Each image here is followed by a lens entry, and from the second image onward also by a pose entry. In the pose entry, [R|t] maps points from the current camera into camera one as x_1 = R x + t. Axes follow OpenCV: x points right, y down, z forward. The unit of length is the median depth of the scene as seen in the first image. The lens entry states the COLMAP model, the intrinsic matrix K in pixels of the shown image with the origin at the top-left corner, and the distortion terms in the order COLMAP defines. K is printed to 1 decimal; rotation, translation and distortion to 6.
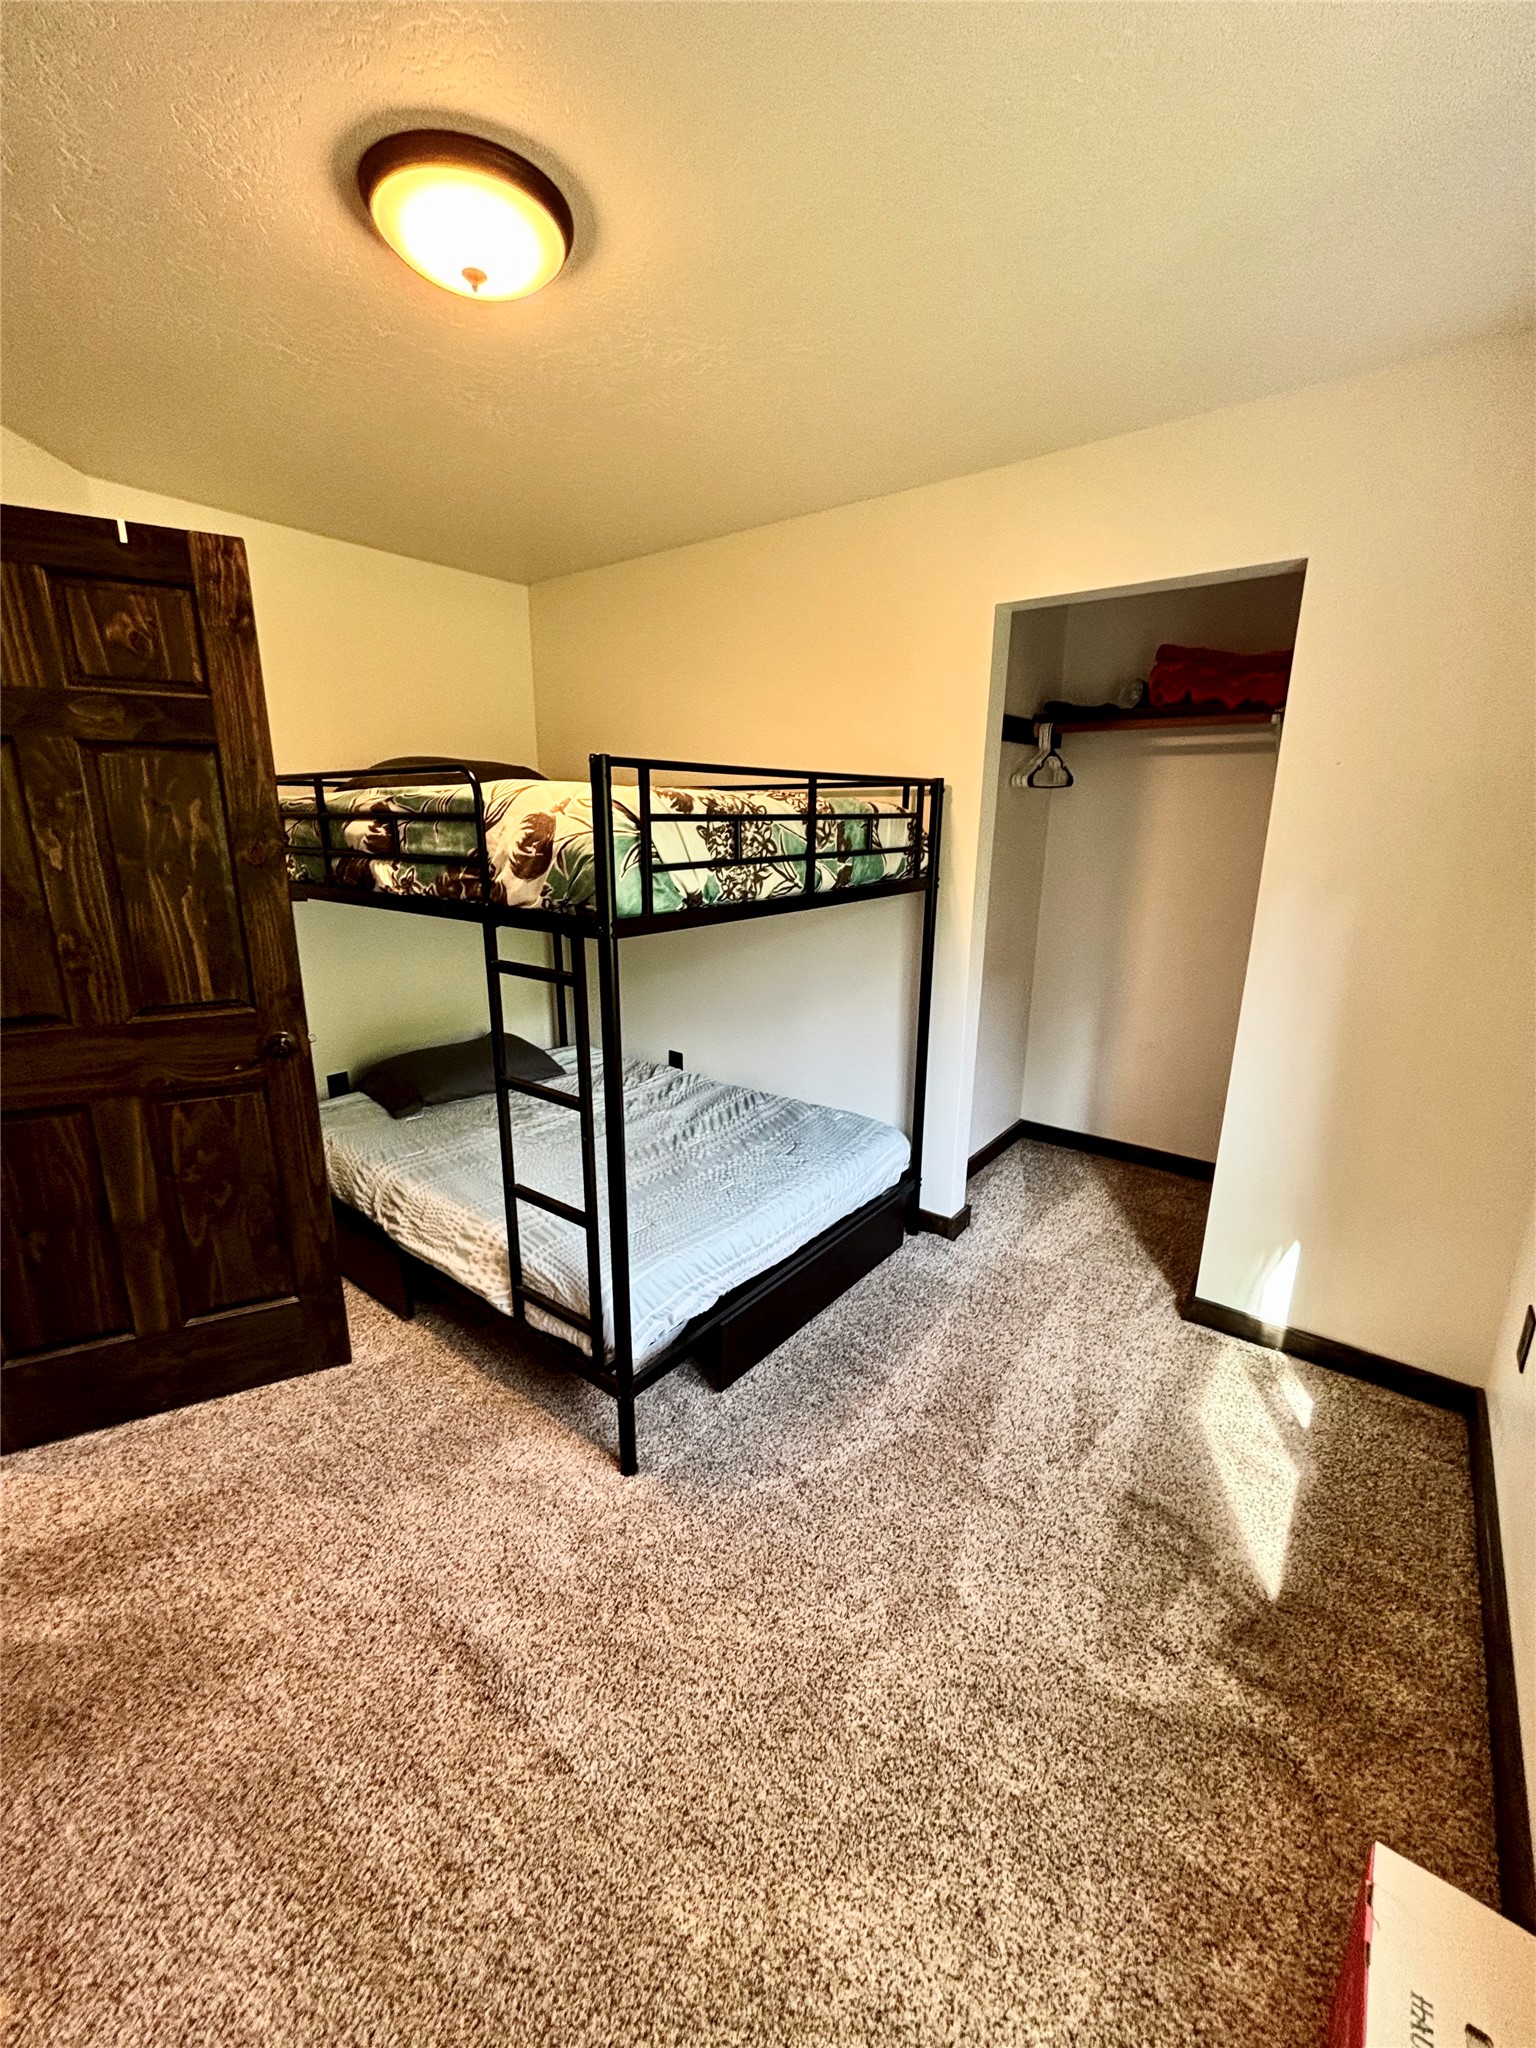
lens RADIAL K [[822.1, 0, 768.0], [0, 822.1, 1024.0], [0, 0, 1]] dist [0.014110, -0.010131]
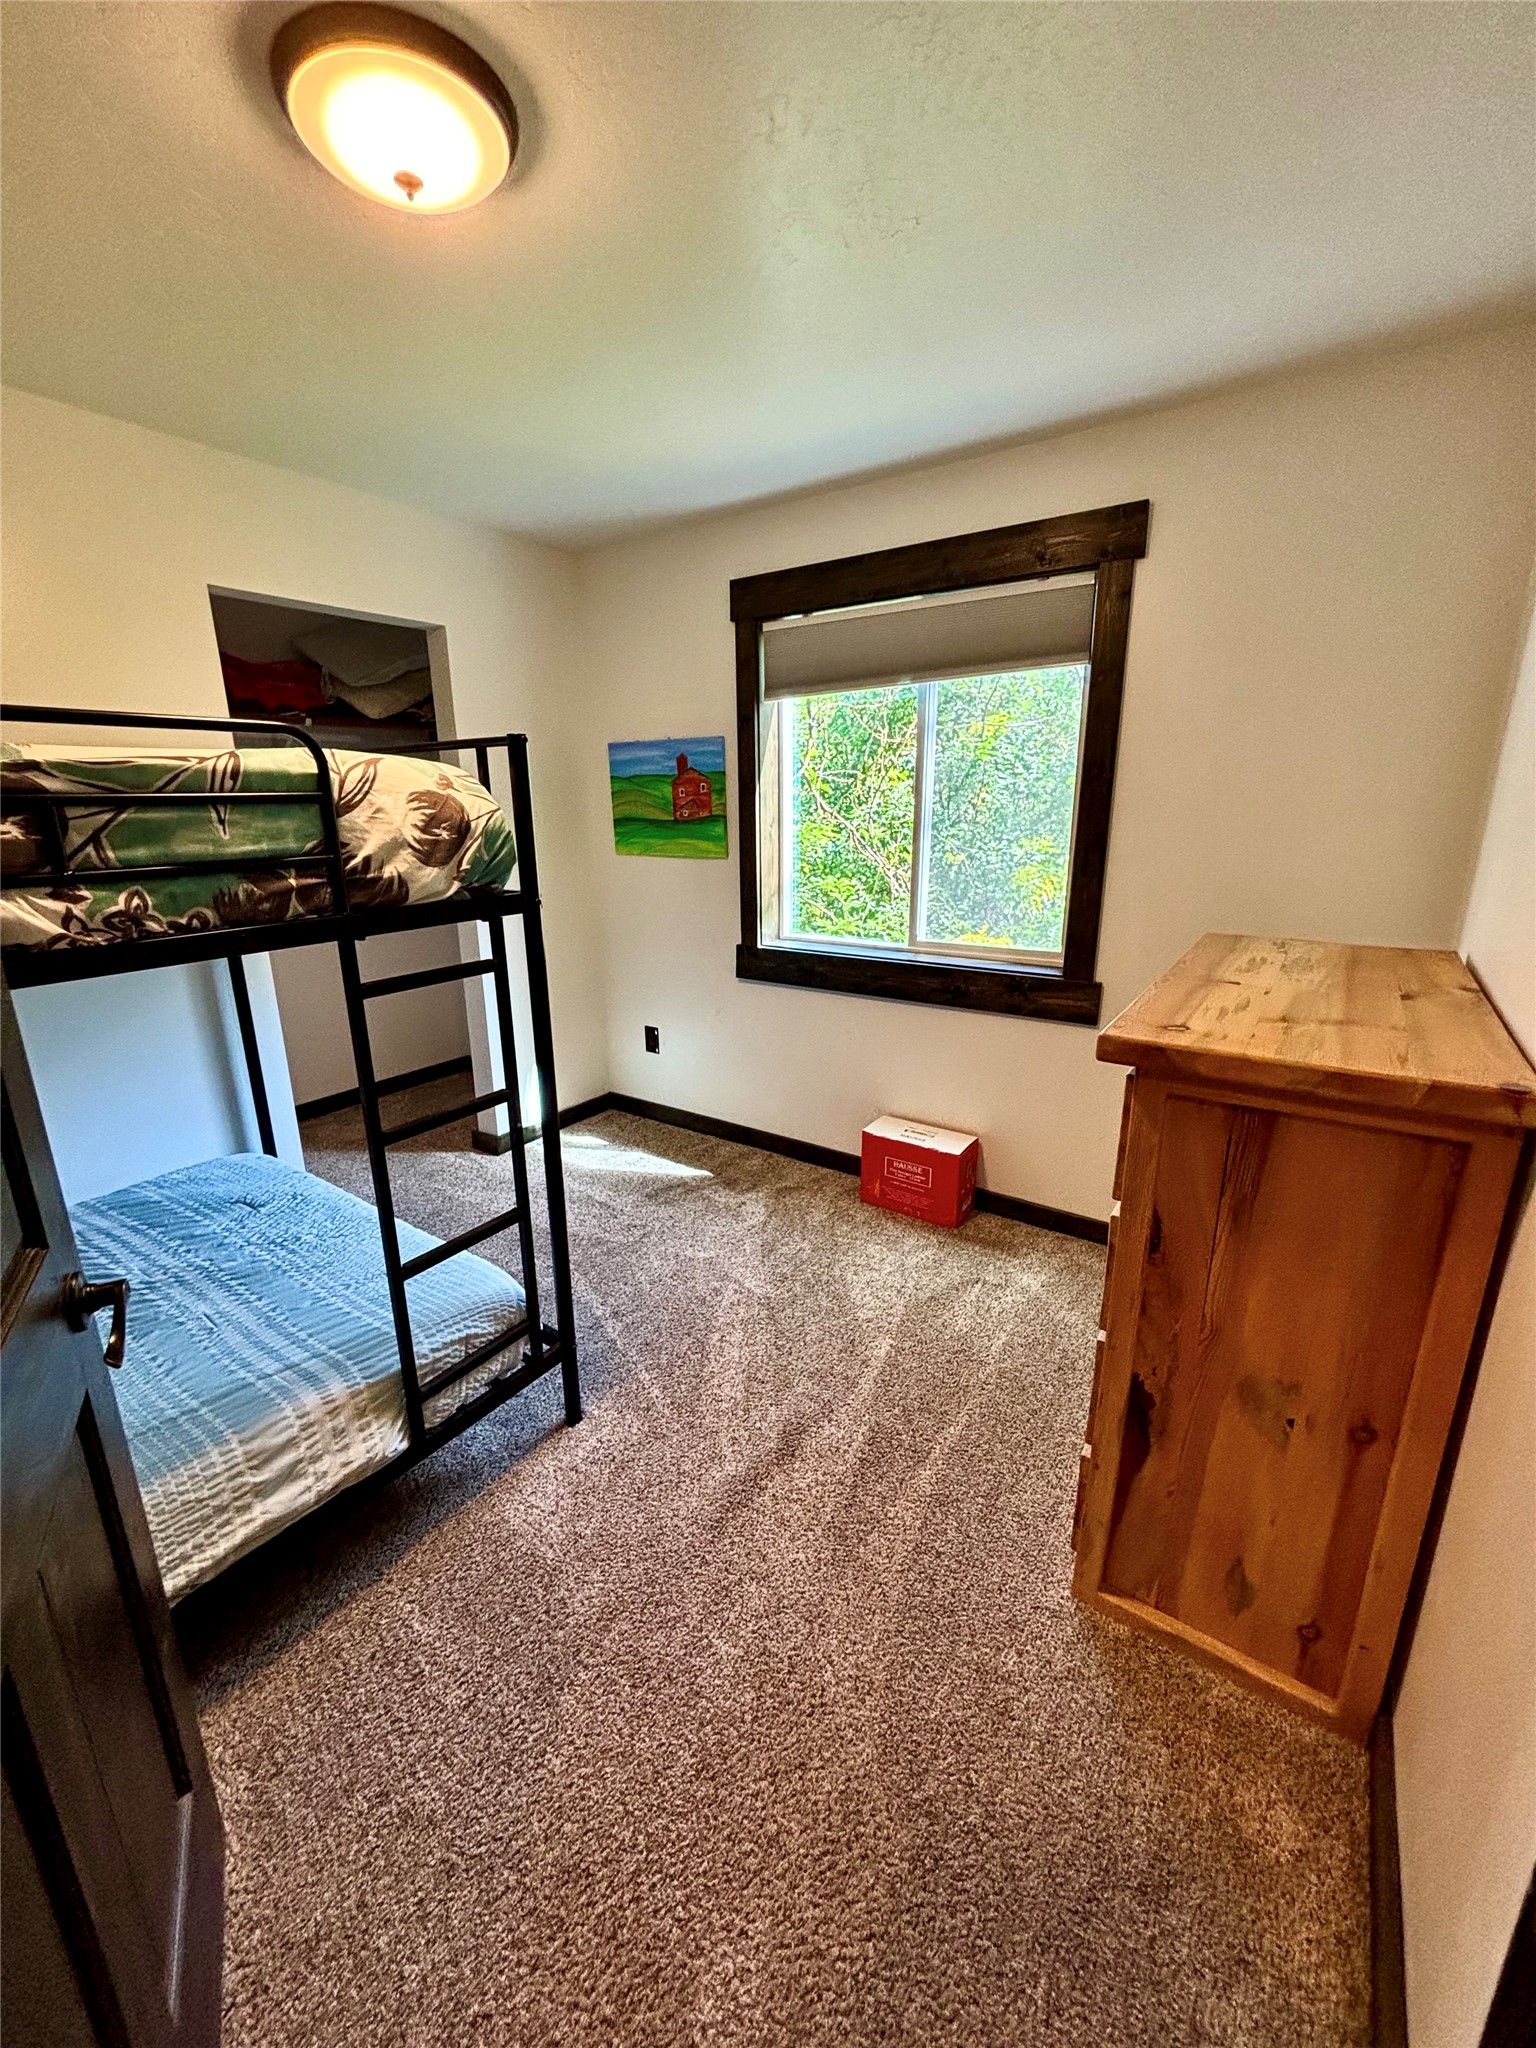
lens RADIAL K [[822.1, 0, 768.0], [0, 822.1, 1024.0], [0, 0, 1]] dist [0.014110, -0.010131]
pose [[-0.049166, -0.270426, 0.961485, -1.136511], [0.266983, 0.924061, 0.273553, -0.157091], [-0.962446, 0.270150, 0.026766, 0.642166]]
